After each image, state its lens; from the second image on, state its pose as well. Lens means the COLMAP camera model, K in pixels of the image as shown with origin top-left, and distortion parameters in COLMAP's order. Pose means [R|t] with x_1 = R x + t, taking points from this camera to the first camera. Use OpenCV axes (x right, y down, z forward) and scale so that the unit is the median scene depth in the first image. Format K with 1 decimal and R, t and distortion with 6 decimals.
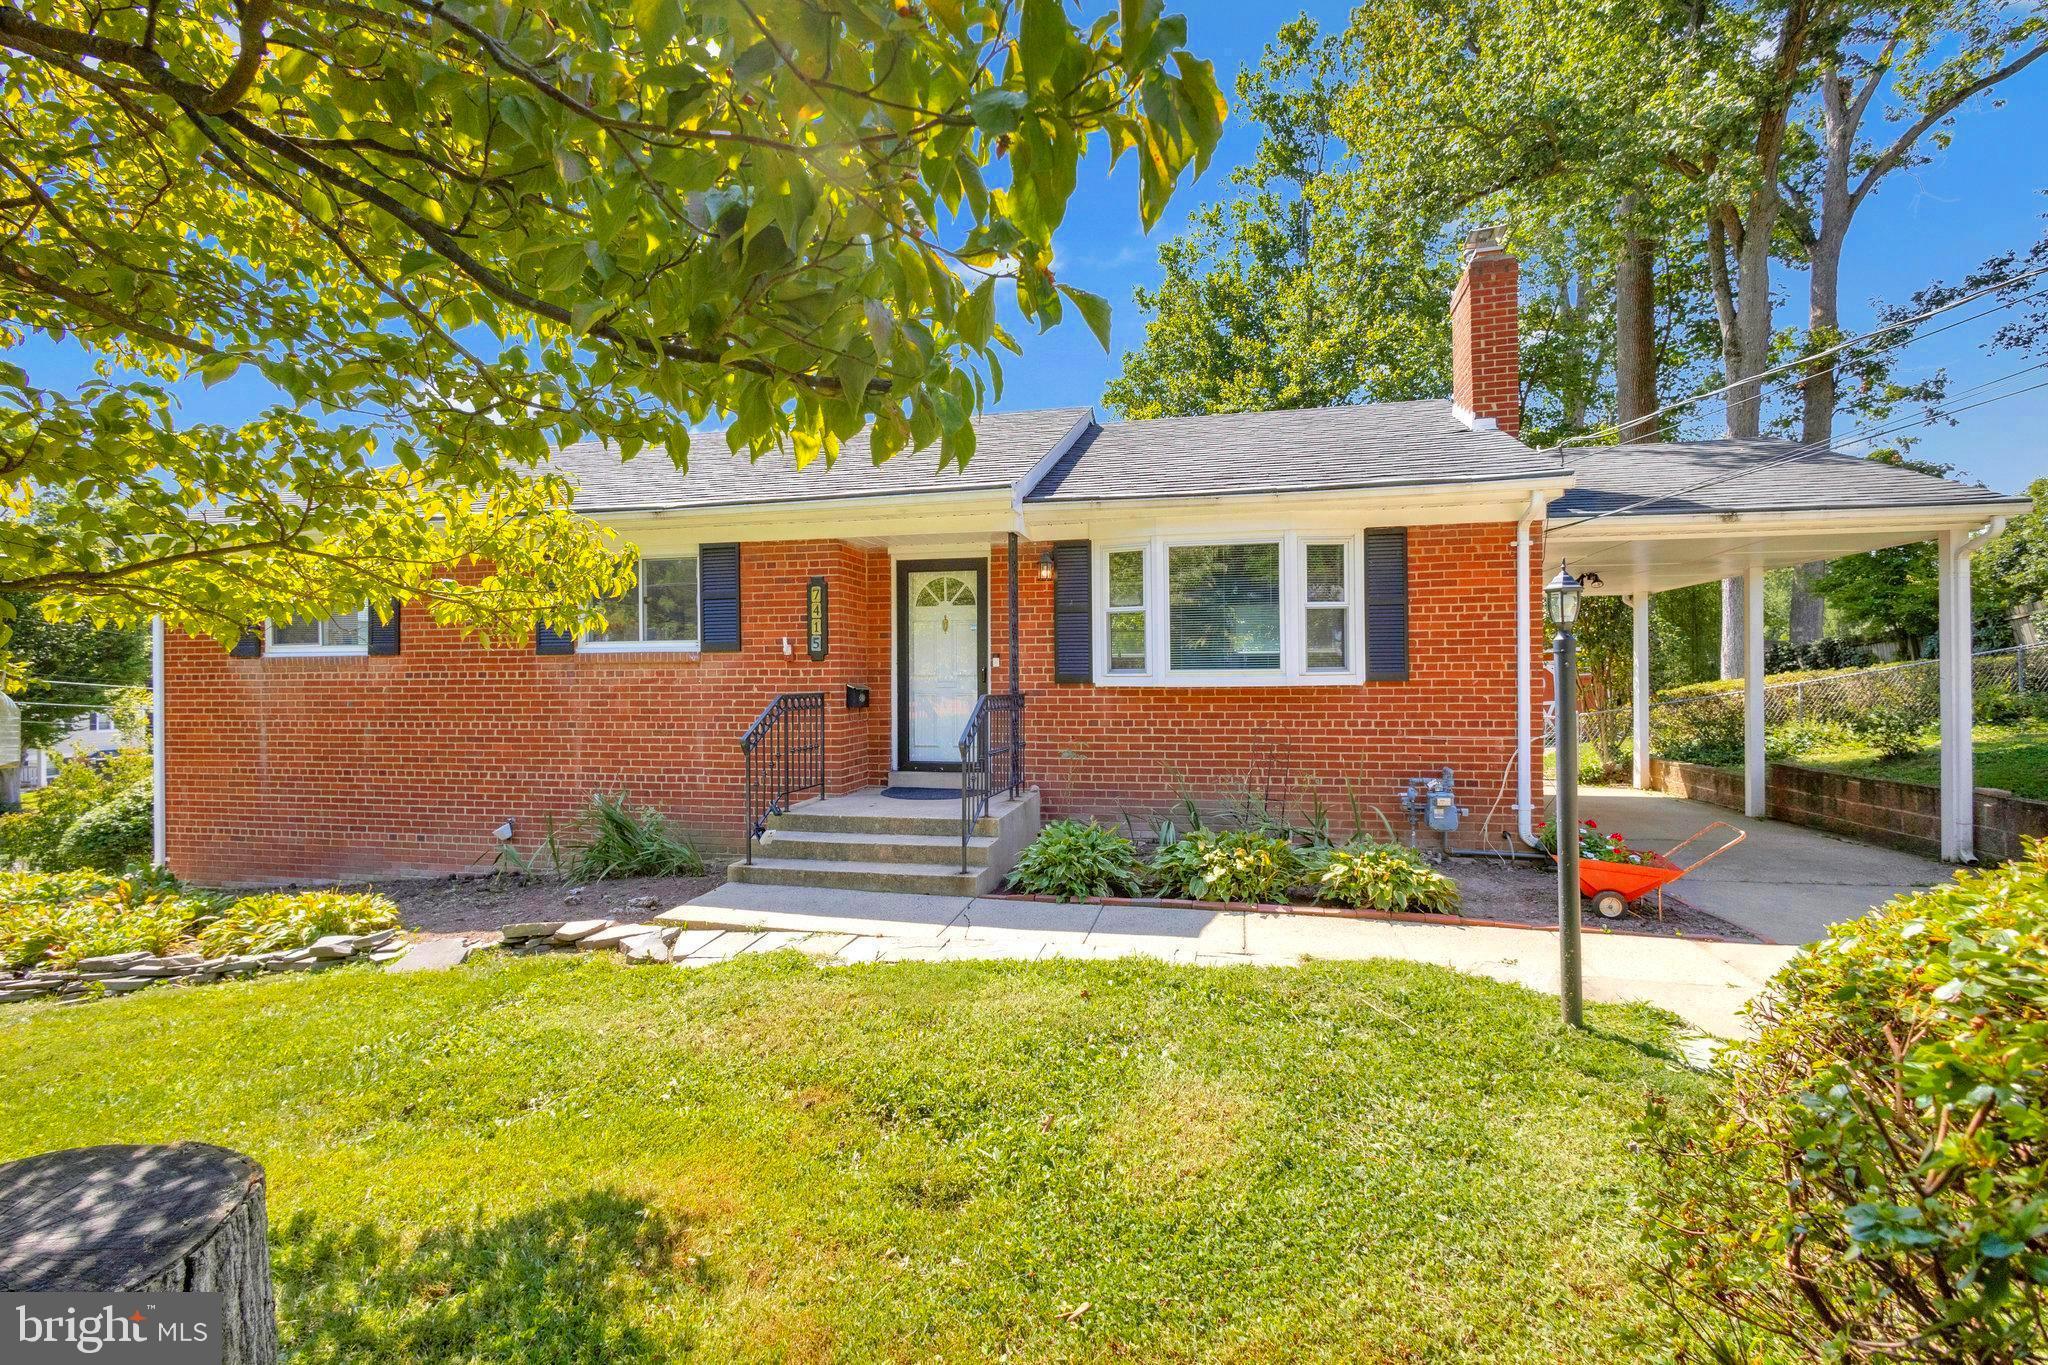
lens RADIAL K [[913.0, 0, 1015.5], [0, 913.0, 682.7], [0, 0, 1]] dist [-0.004652, -0.000244]
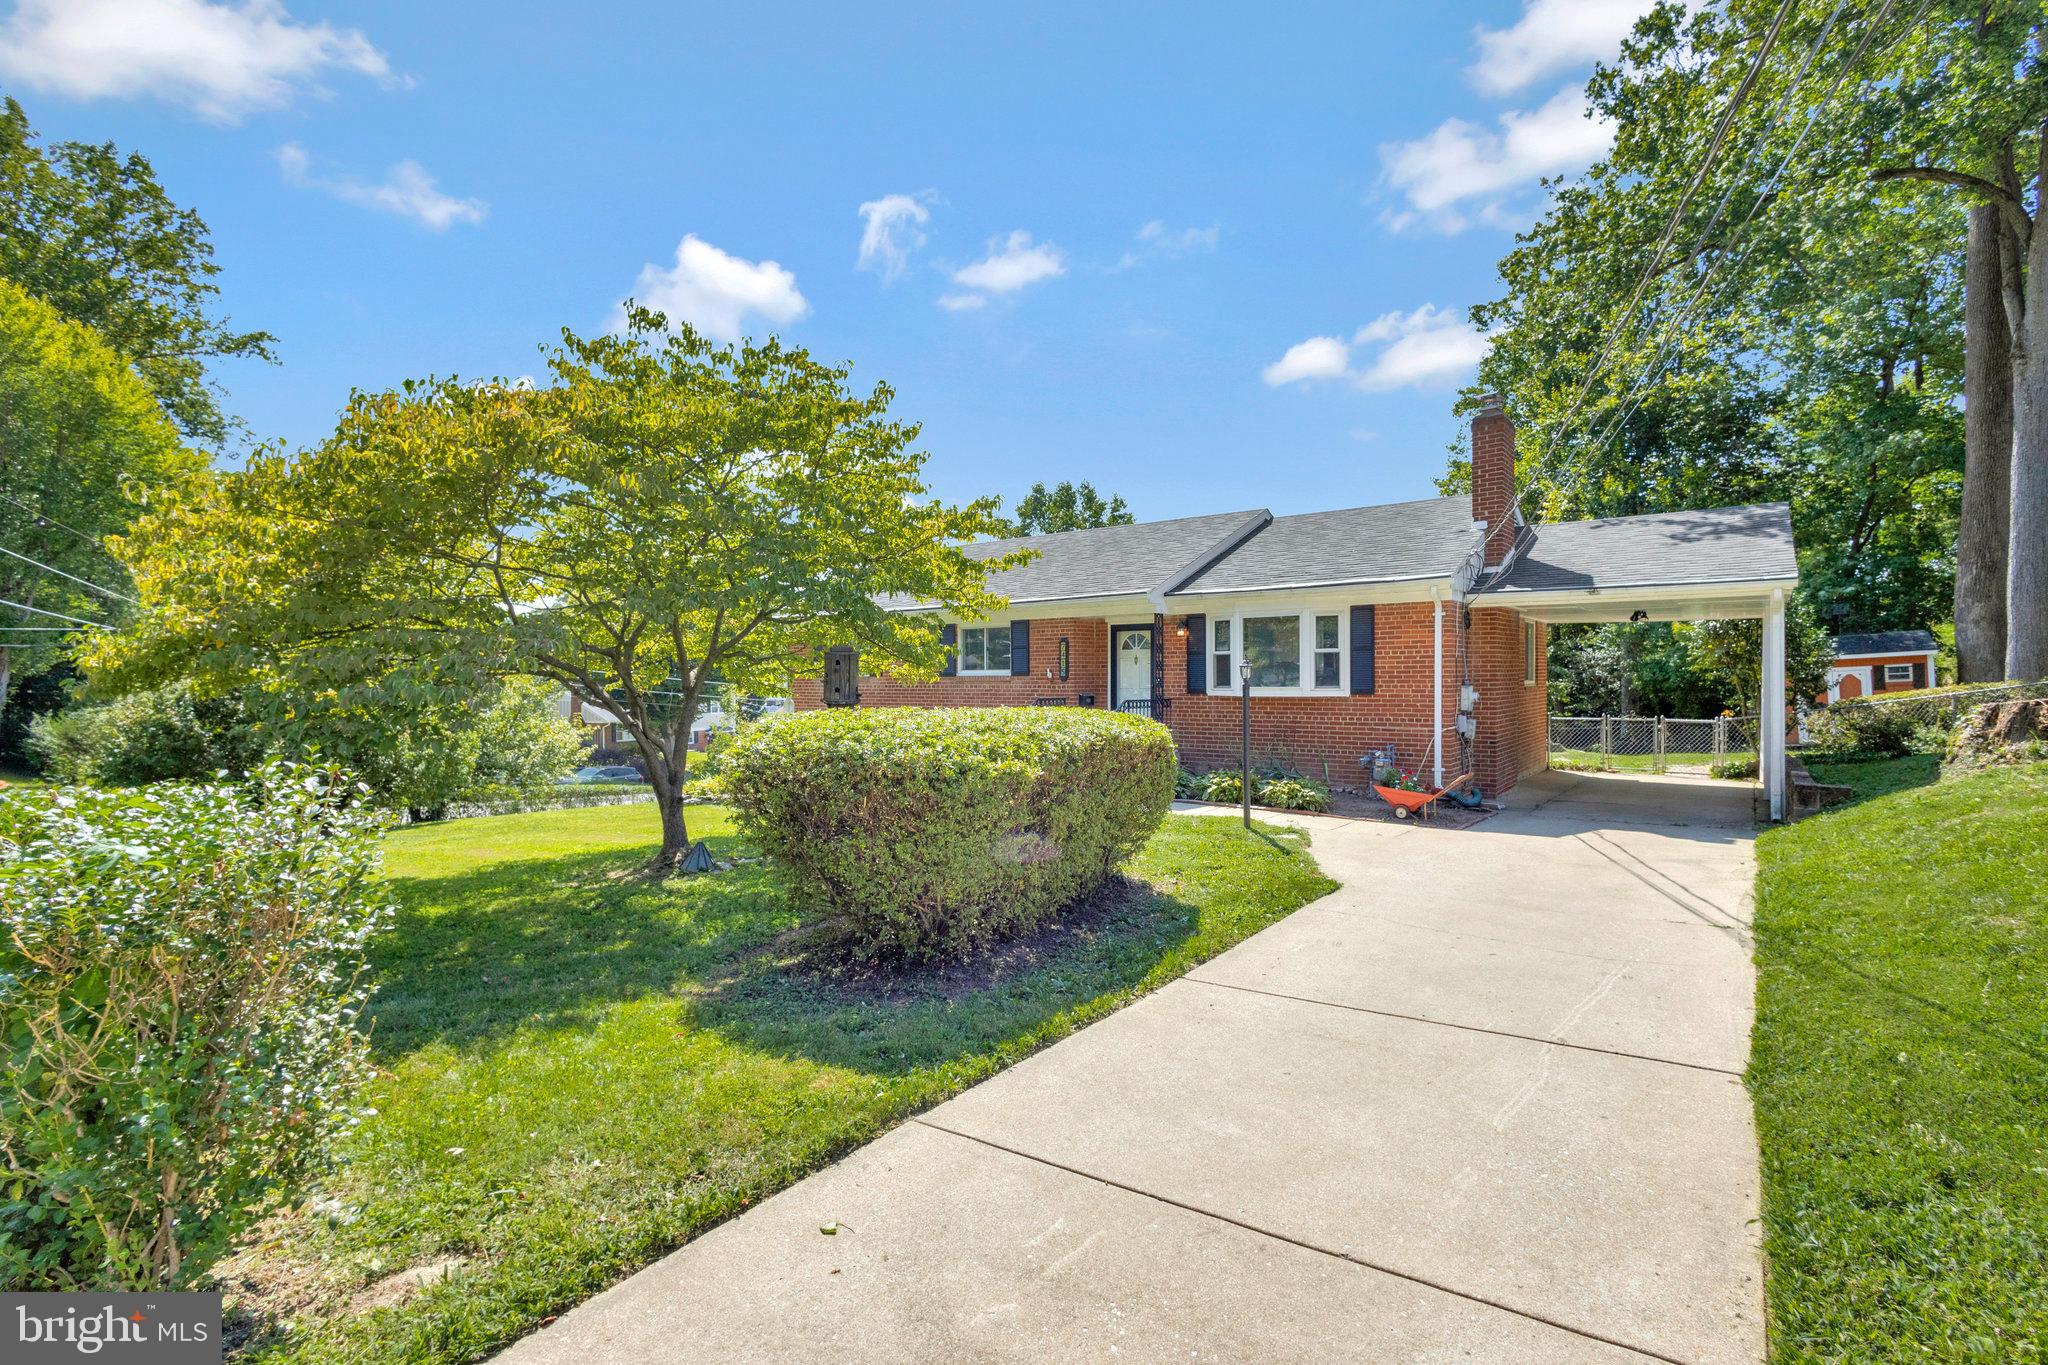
lens RADIAL K [[913.0, 0, 1031.0], [0, 913.0, 685.2], [0, 0, 1]] dist [-0.004652, -0.000244]
pose [[0.907969, 0.005370, -0.419003, 0.528561], [-0.002543, 0.999970, 0.007304, -0.028524], [0.419029, -0.005566, 0.907956, -0.782008]]
